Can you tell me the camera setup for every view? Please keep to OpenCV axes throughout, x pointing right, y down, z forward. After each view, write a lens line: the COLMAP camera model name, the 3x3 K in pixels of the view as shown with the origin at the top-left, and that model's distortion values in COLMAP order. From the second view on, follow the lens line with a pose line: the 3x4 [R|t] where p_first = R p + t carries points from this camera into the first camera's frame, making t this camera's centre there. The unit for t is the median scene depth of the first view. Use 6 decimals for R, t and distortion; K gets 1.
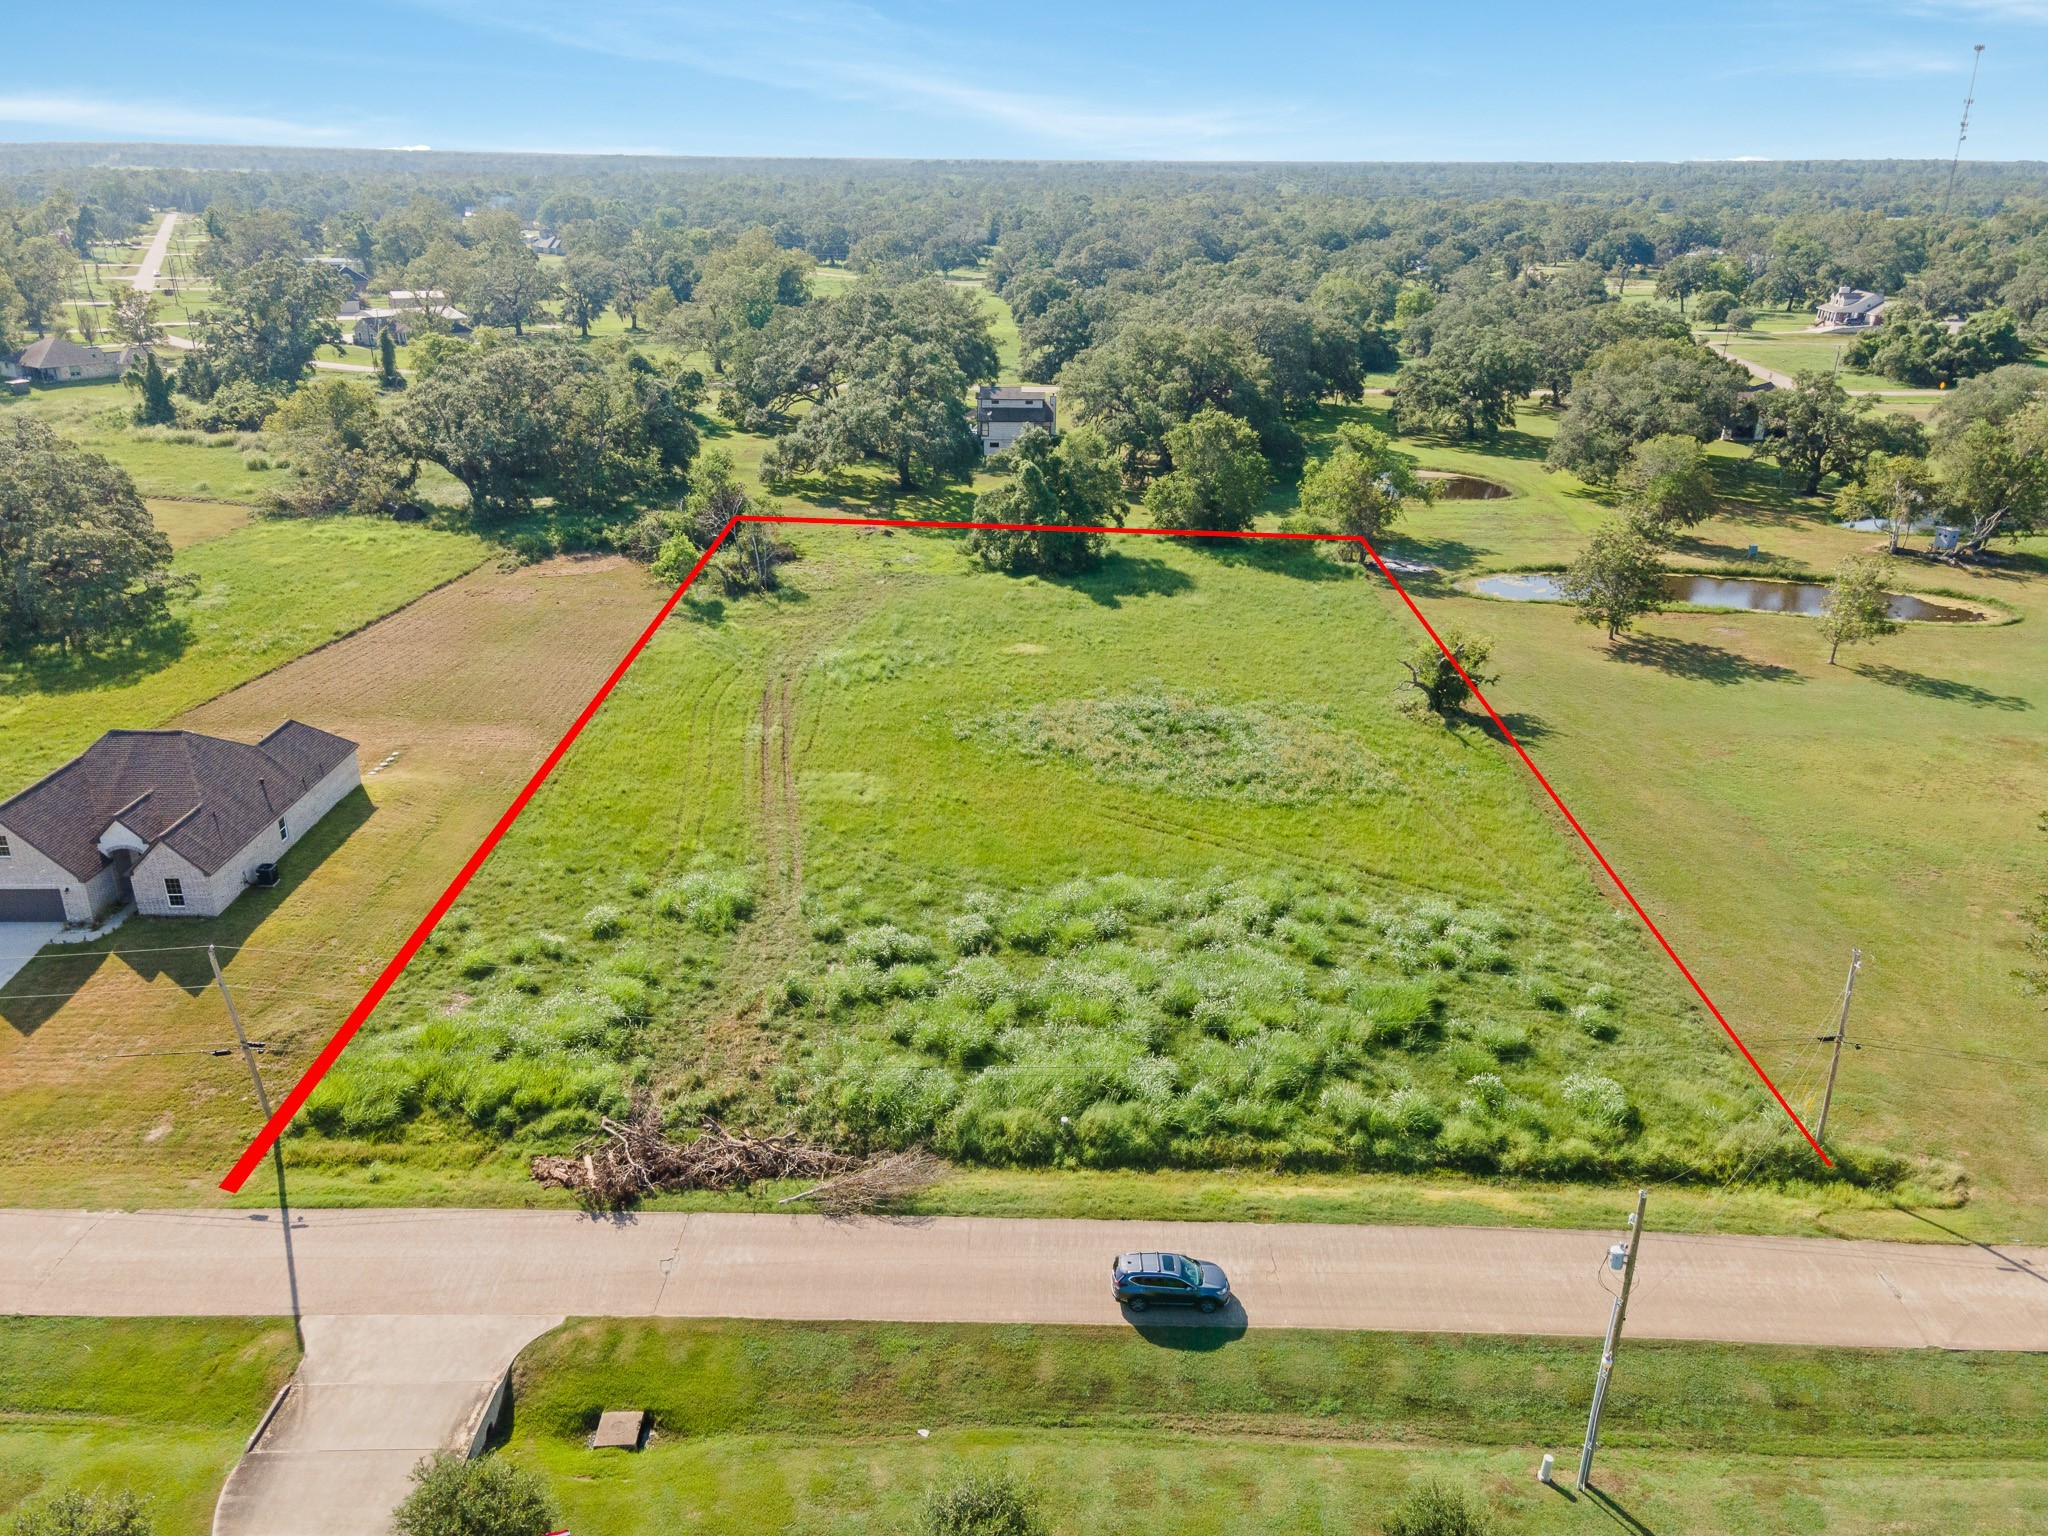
lens RADIAL K [[1498.2, 0, 1017.0], [0, 1498.2, 758.0], [0, 0, 1]] dist [0.013039, 0.048395]
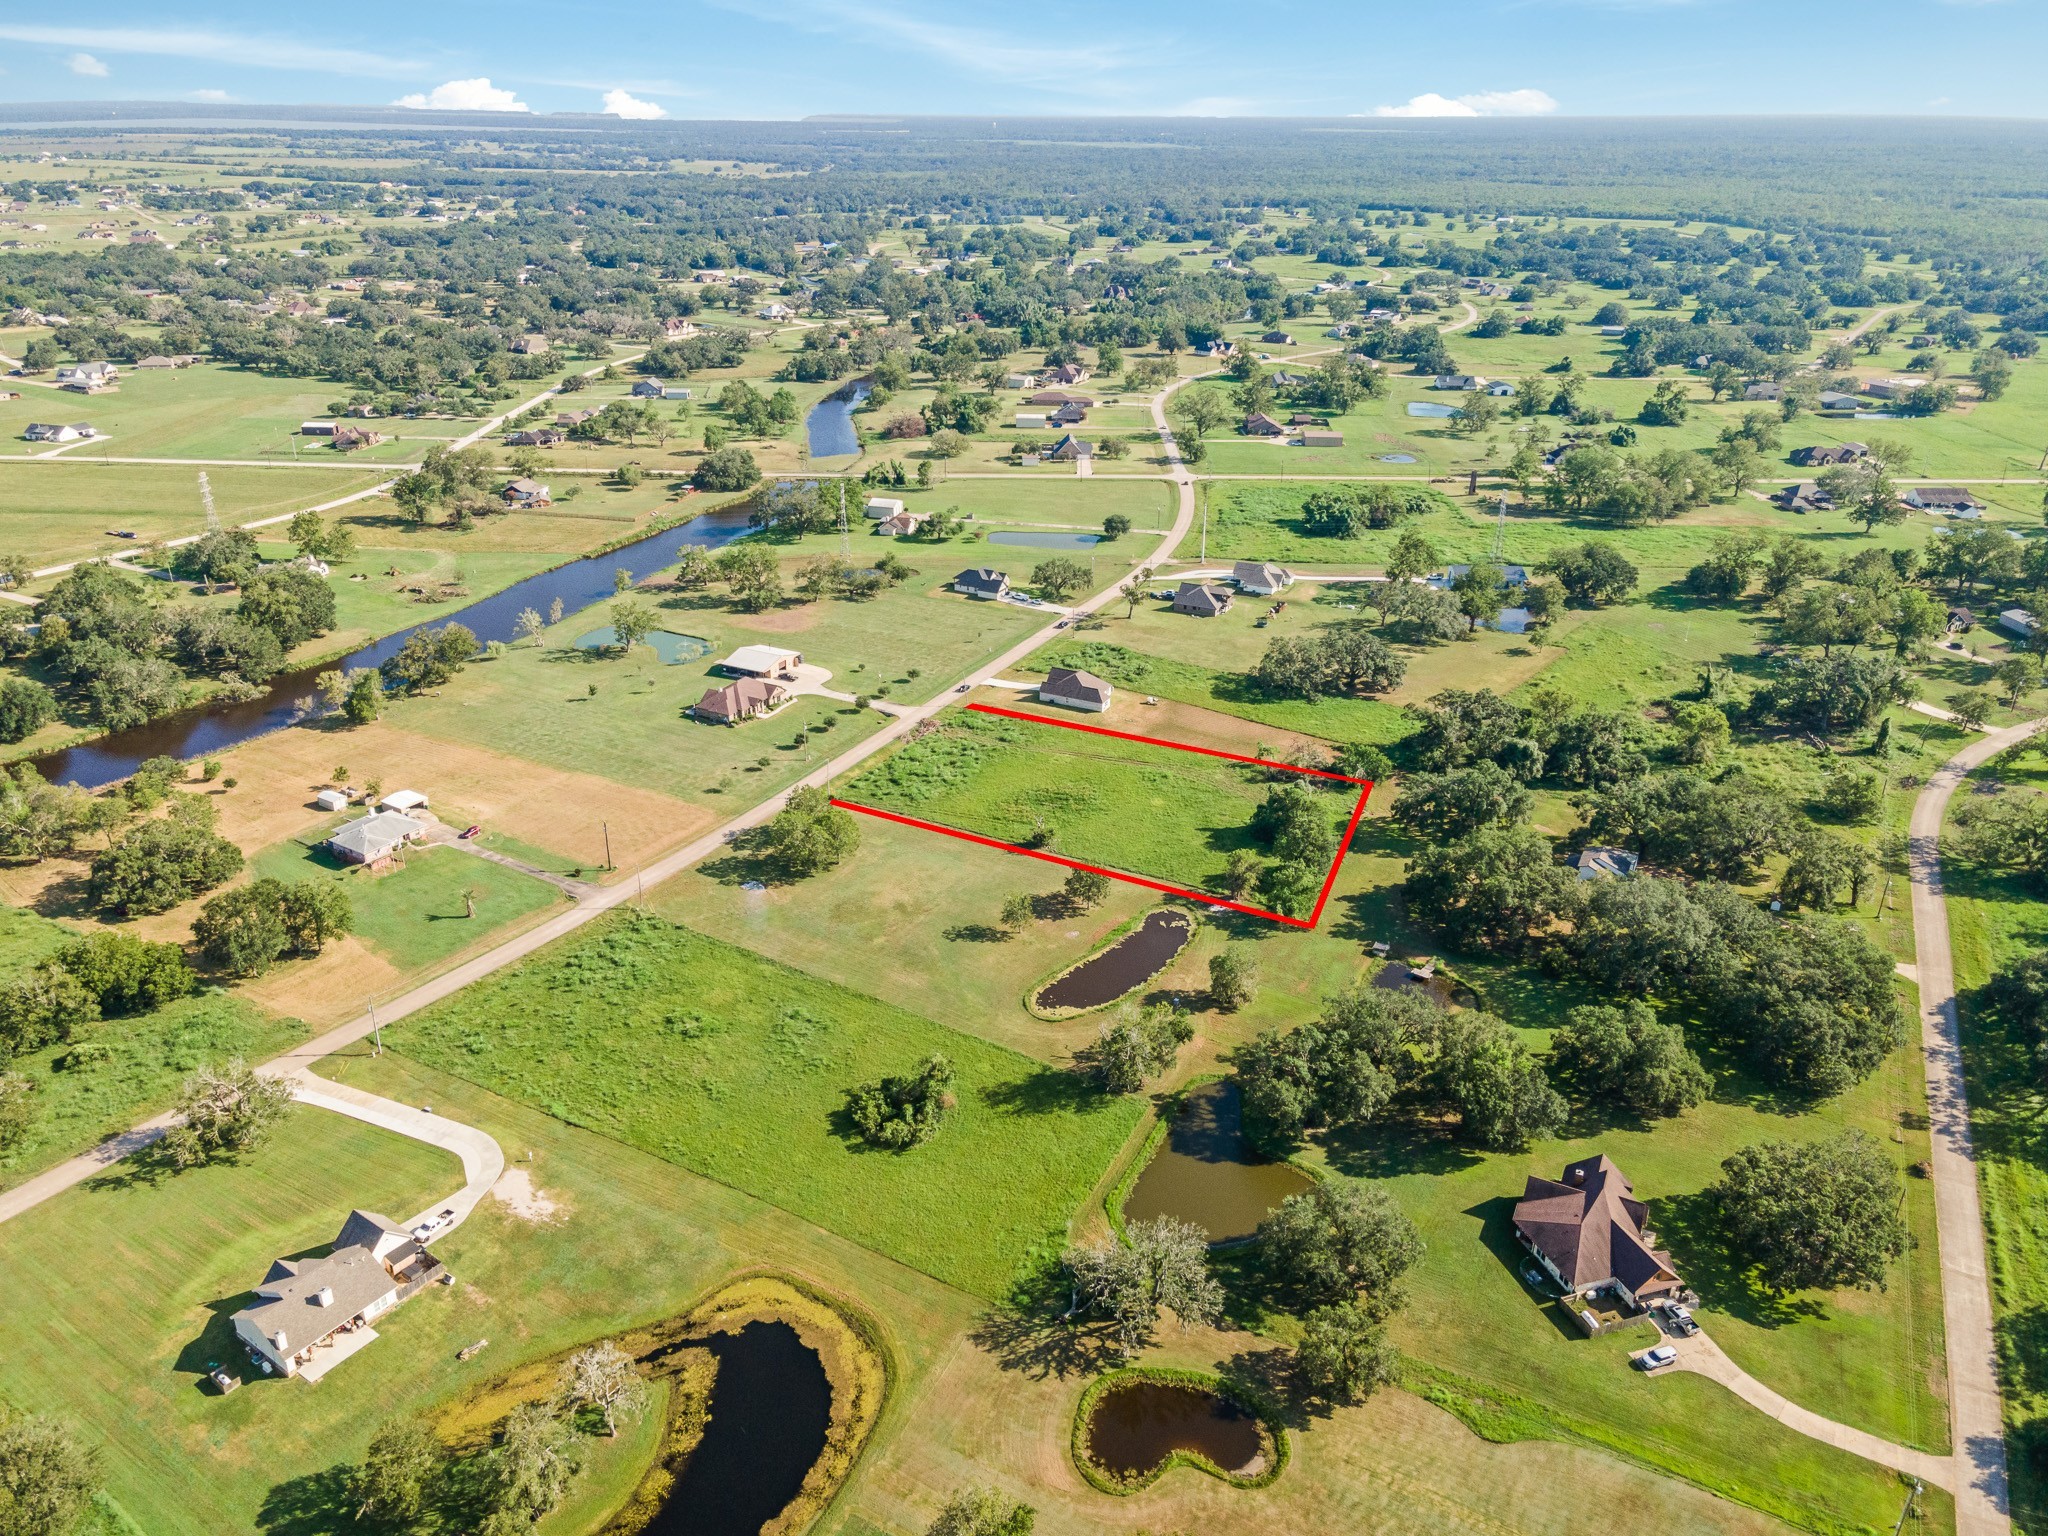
lens RADIAL K [[1504.2, 0, 999.9], [0, 1504.2, 767.3], [0, 0, 1]] dist [0.014707, 0.004610]
pose [[-0.468180, 0.345492, -0.813291, 3.160743], [-0.334752, 0.782445, 0.525092, -1.975338], [0.817770, 0.518089, -0.250671, 1.924554]]
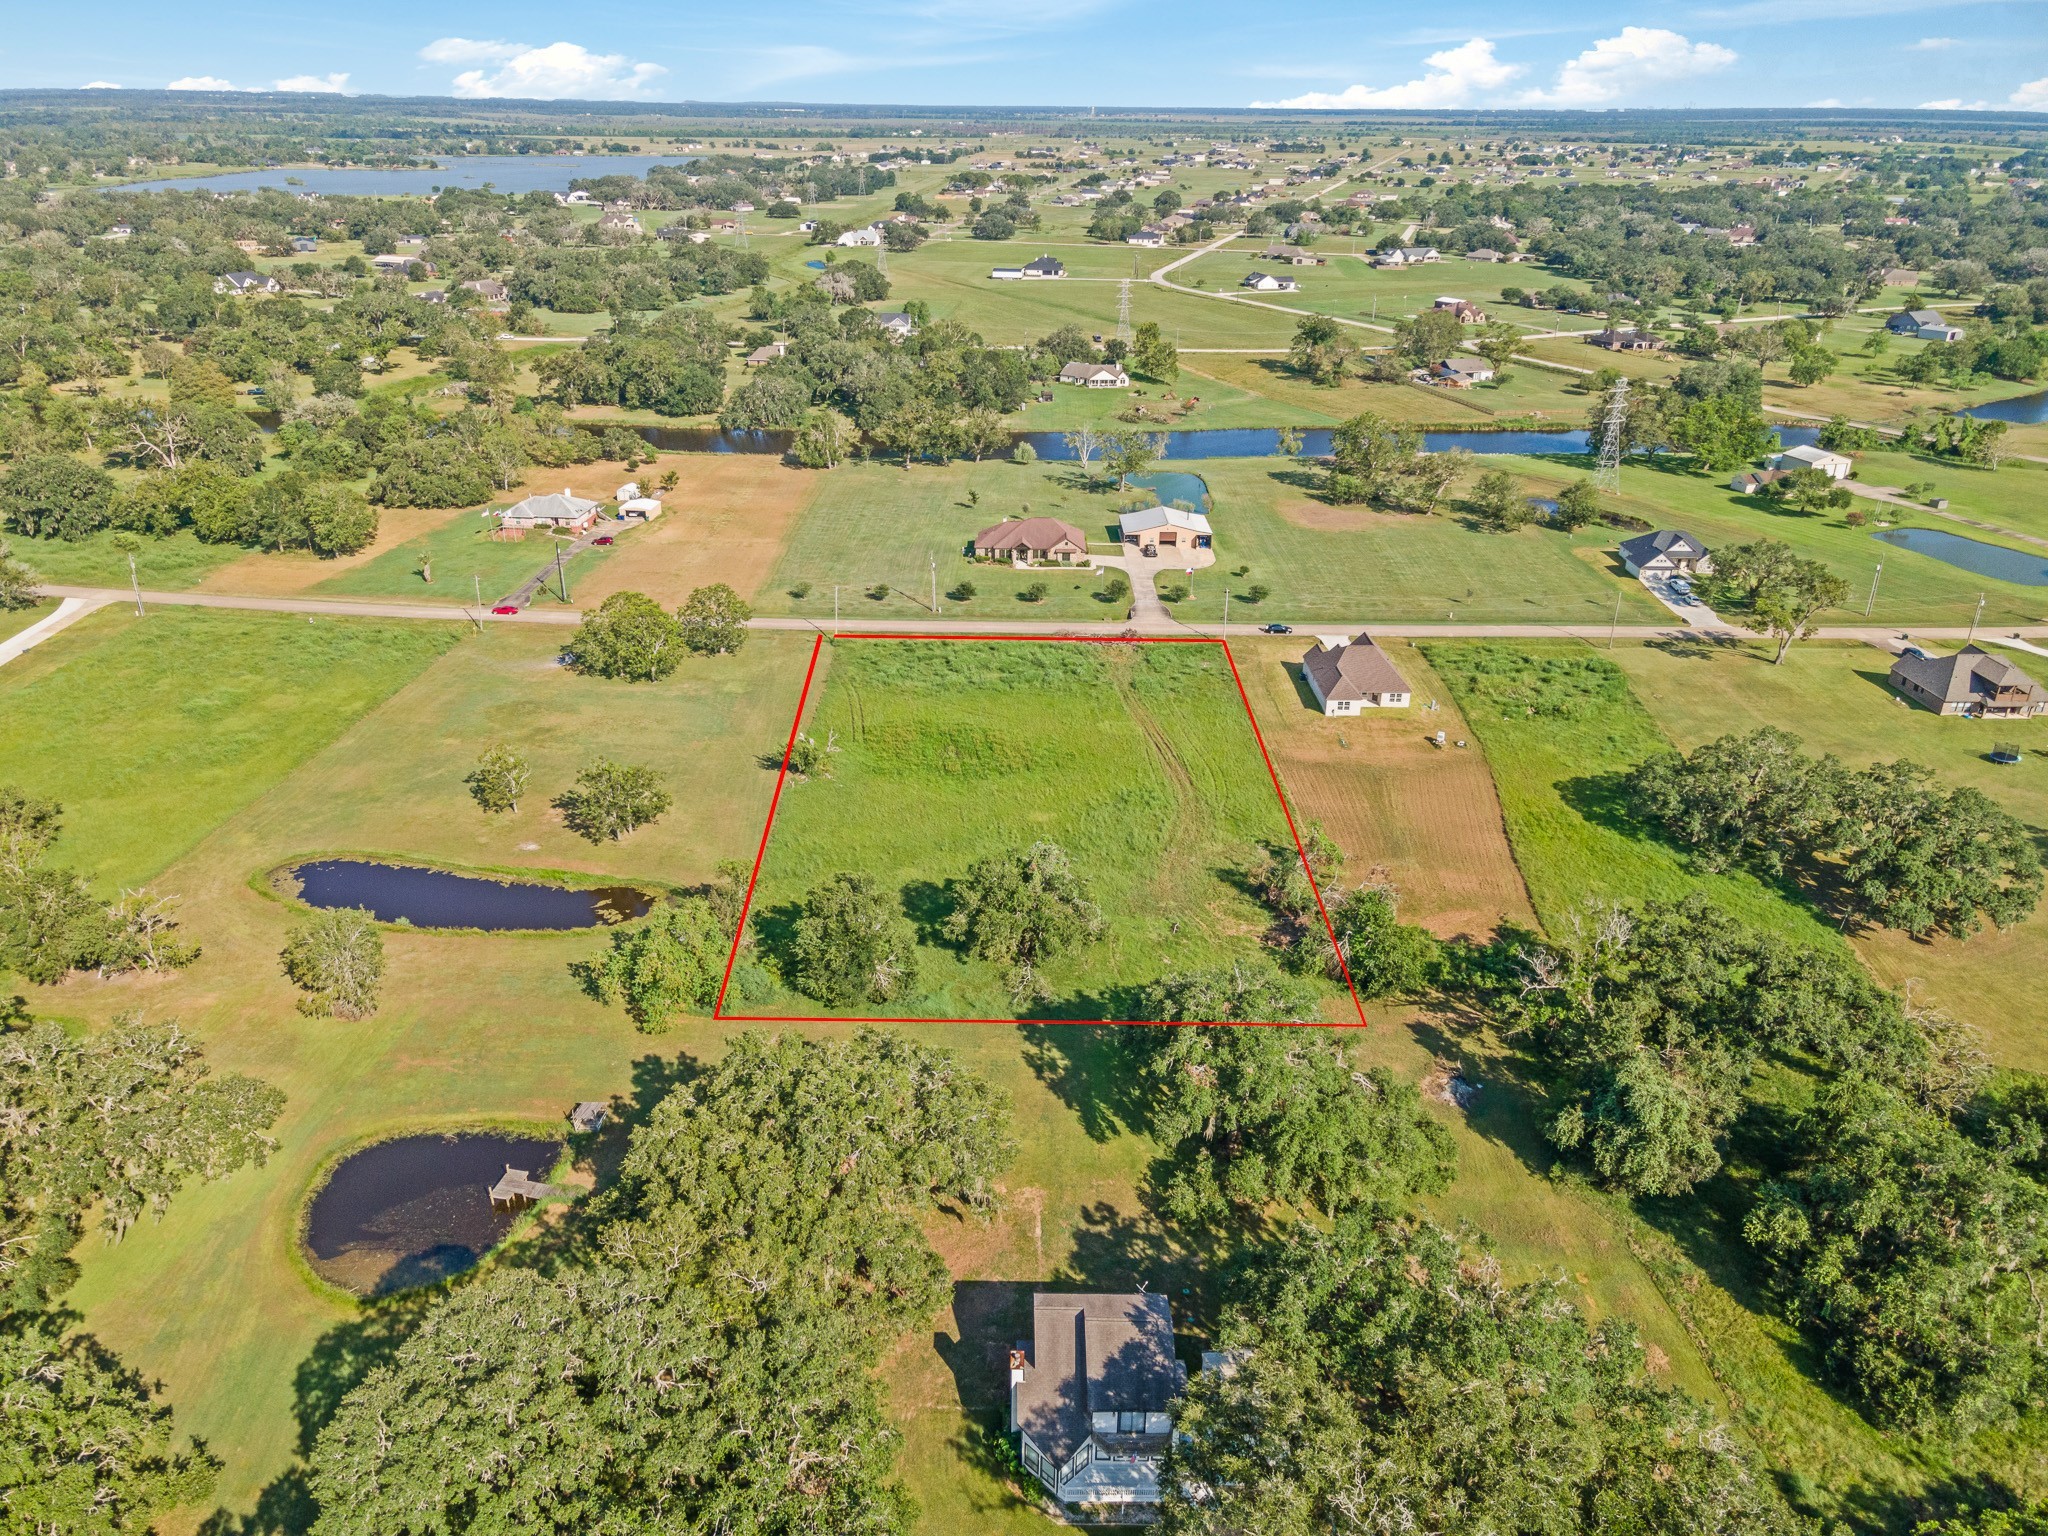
lens RADIAL K [[1487.4, 0, 1024.0], [0, 1487.4, 768.0], [0, 0, 1]] dist [0.044268, -0.090013]
pose [[-0.999716, -0.016664, -0.017032, 0.065534], [-0.023827, 0.693021, 0.720524, -1.631182], [-0.000203, 0.720725, -0.693221, 2.738346]]
